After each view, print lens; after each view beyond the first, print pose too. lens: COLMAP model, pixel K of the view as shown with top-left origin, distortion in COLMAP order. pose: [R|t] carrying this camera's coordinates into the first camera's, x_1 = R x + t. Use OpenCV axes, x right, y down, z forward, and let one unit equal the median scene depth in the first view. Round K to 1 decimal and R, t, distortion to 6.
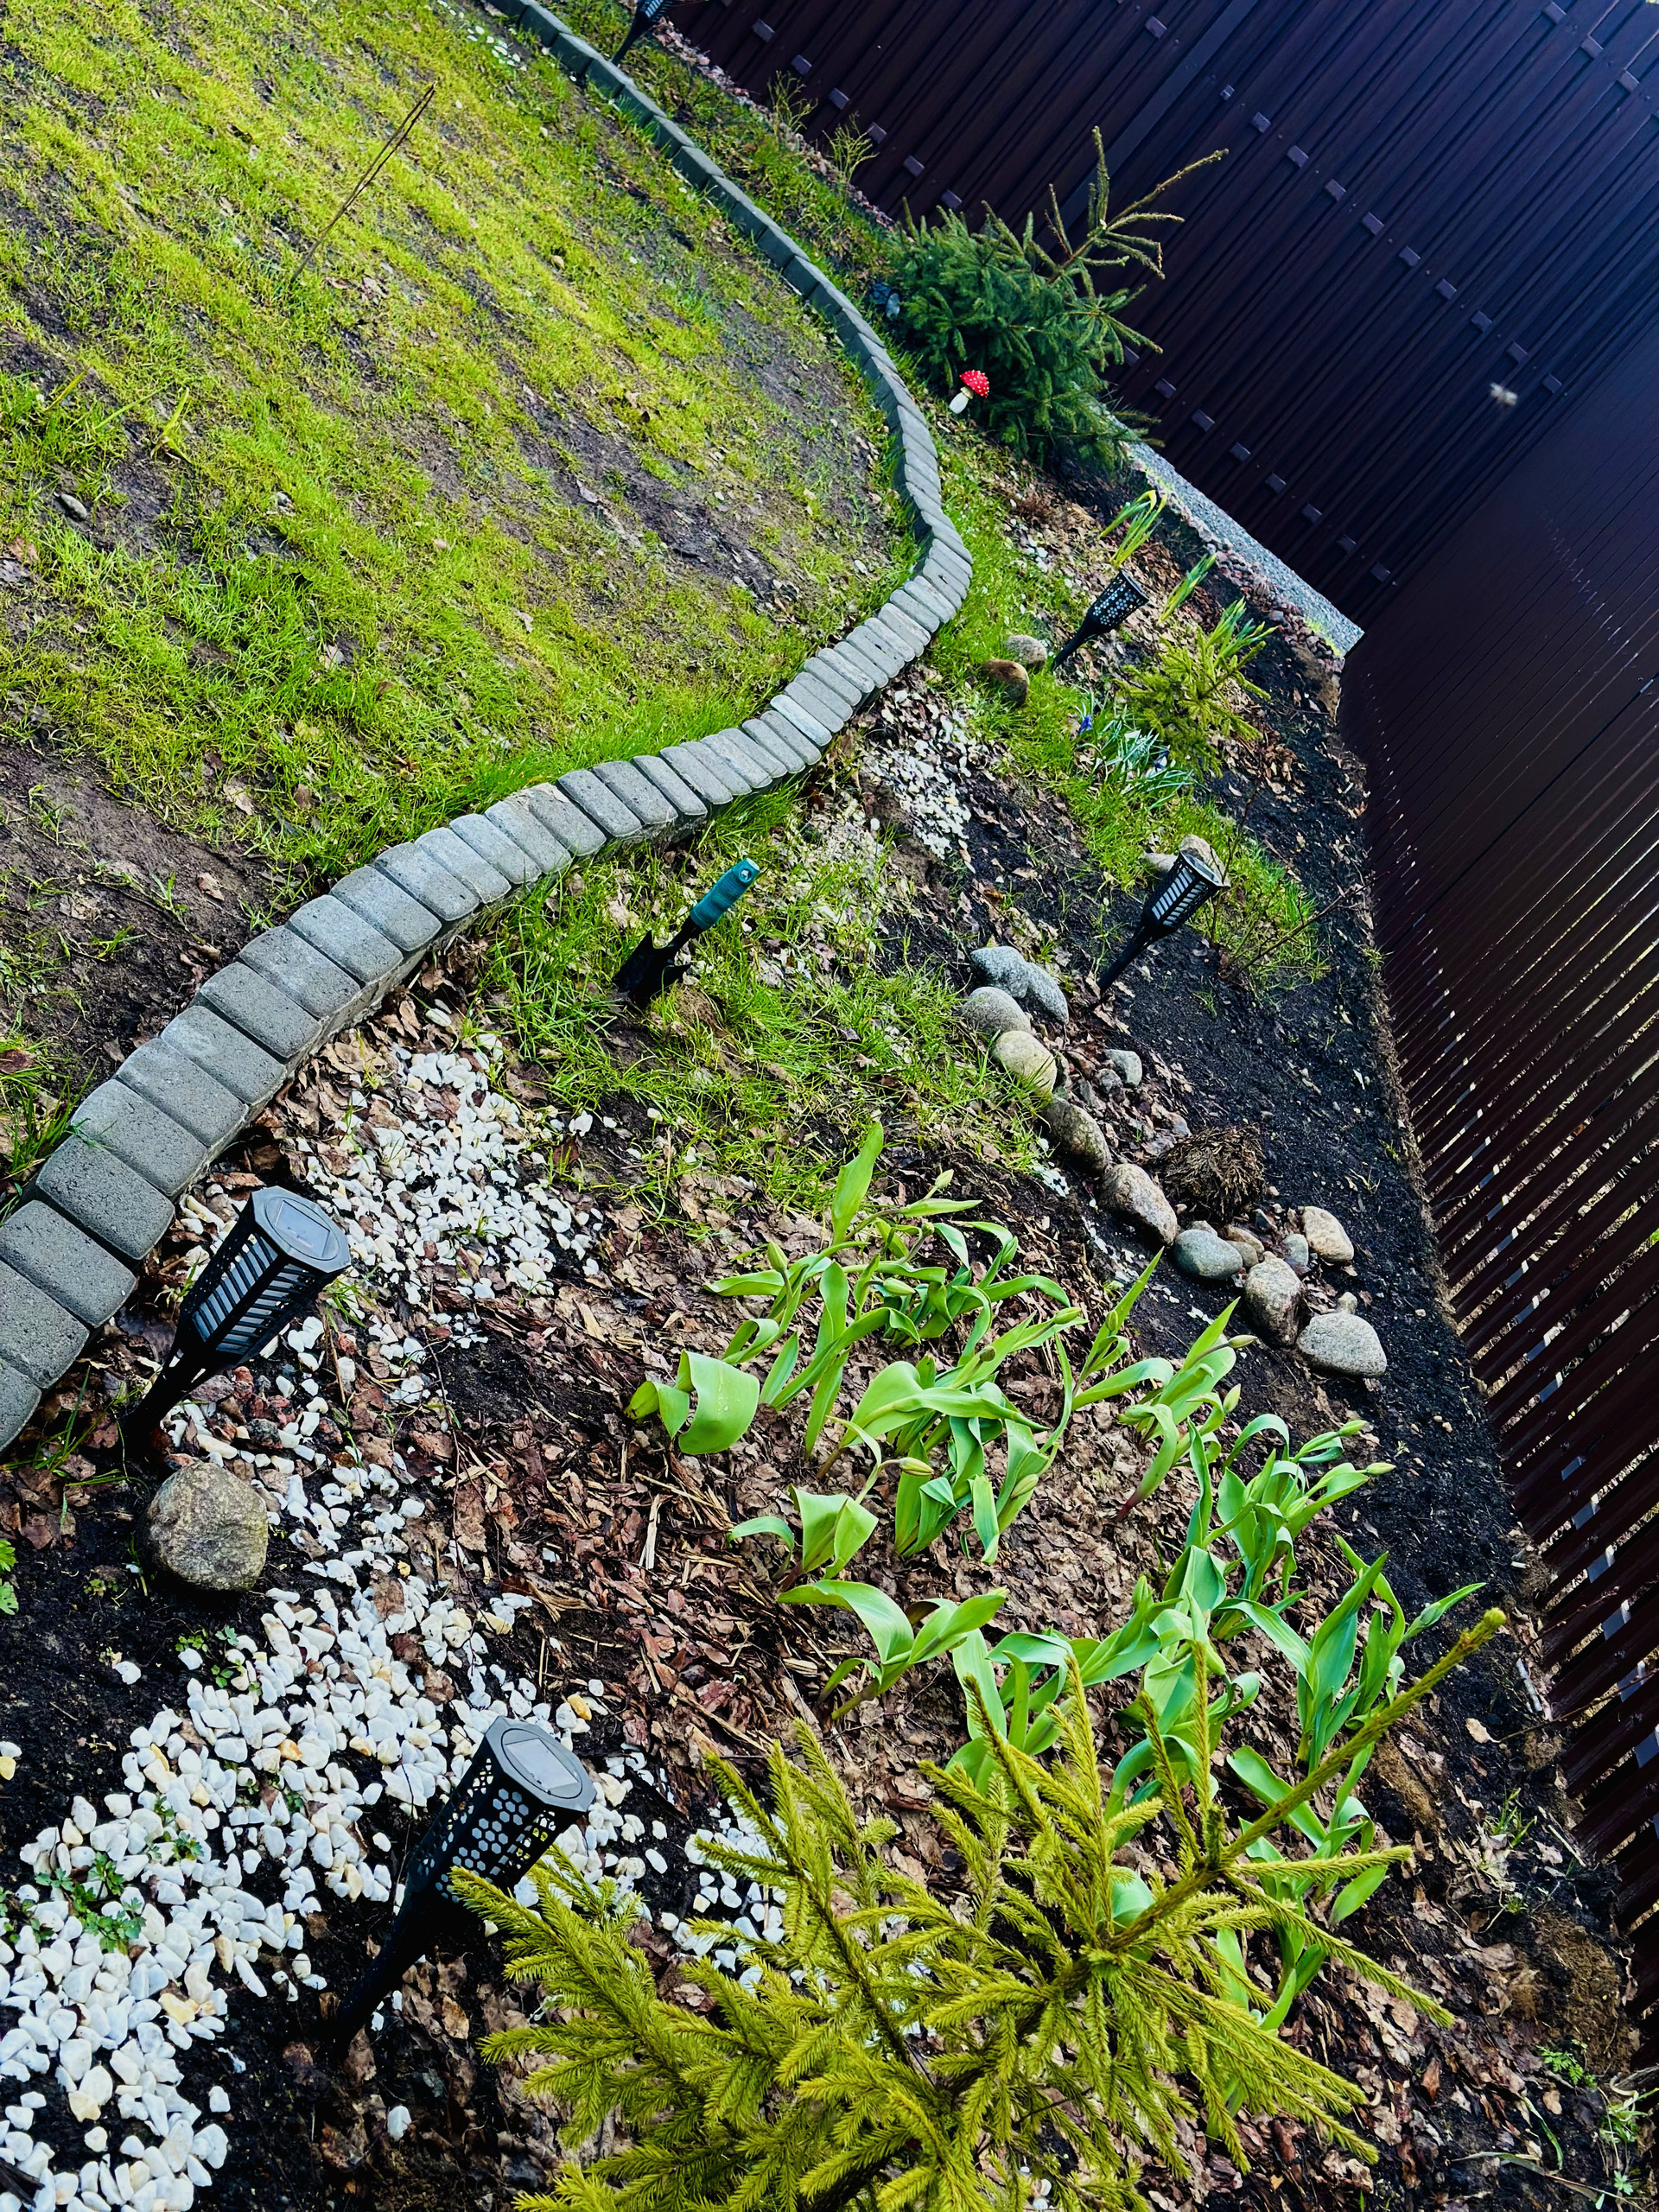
lens RADIAL K [[3098.5, 0, 826.8], [0, 3098.5, 1107.1], [0, 0, 1]] dist [0.118408, 0.000000]
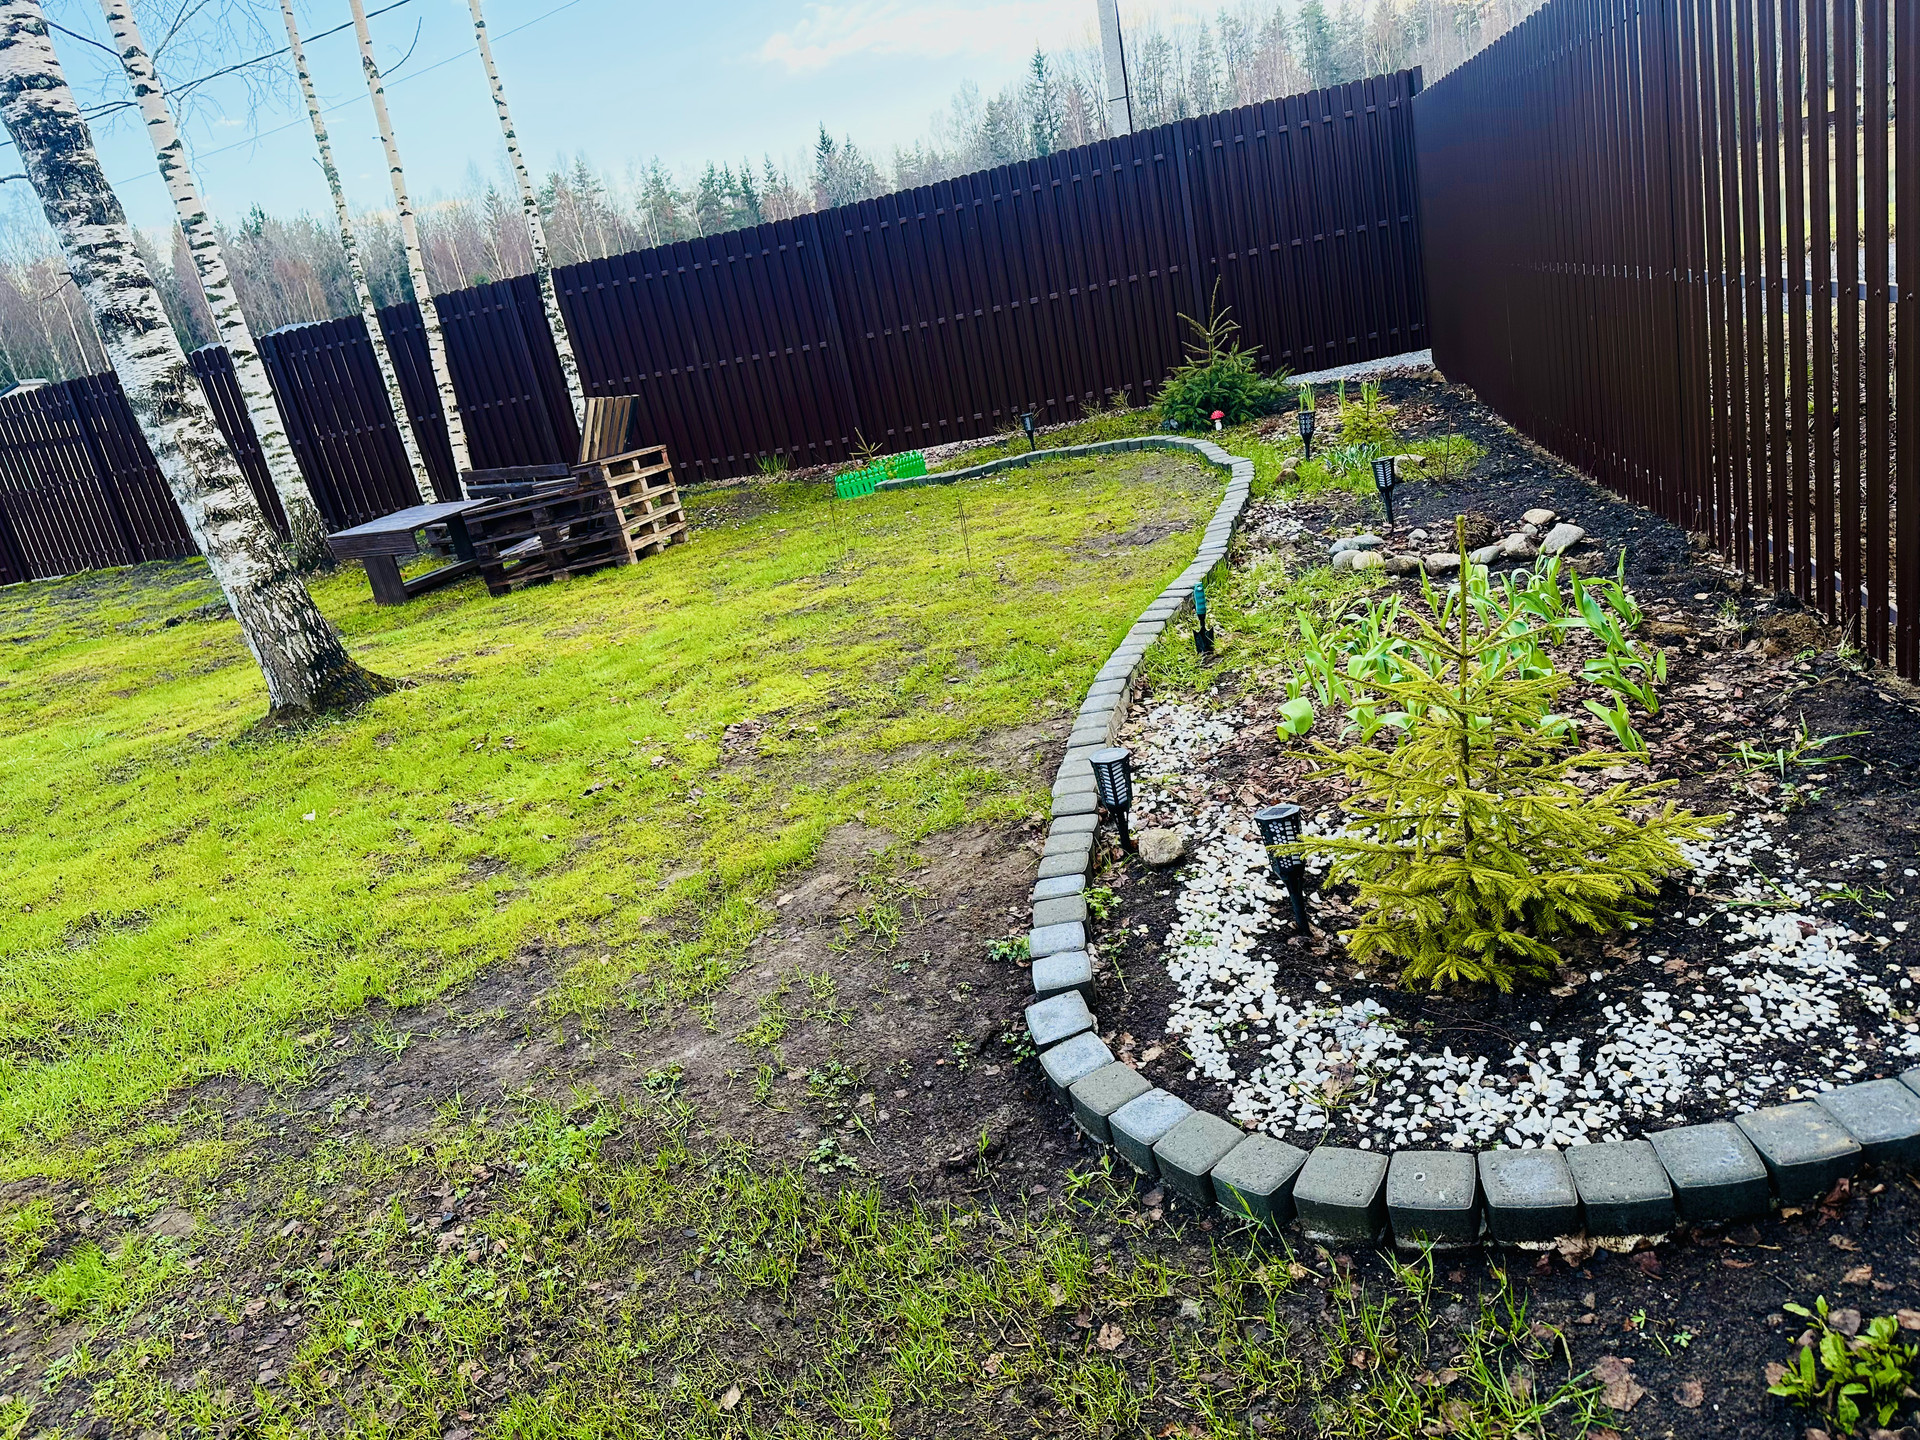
lens RADIAL K [[1327.0, 0, 954.2], [0, 1327.0, 722.2], [0, 0, 1]] dist [0.085992, -0.096219]
pose [[0.627409, -0.729842, -0.271456, 0.075523], [0.683738, 0.683170, -0.256480, 0.169484], [0.372641, -0.024687, 0.927647, -0.165690]]
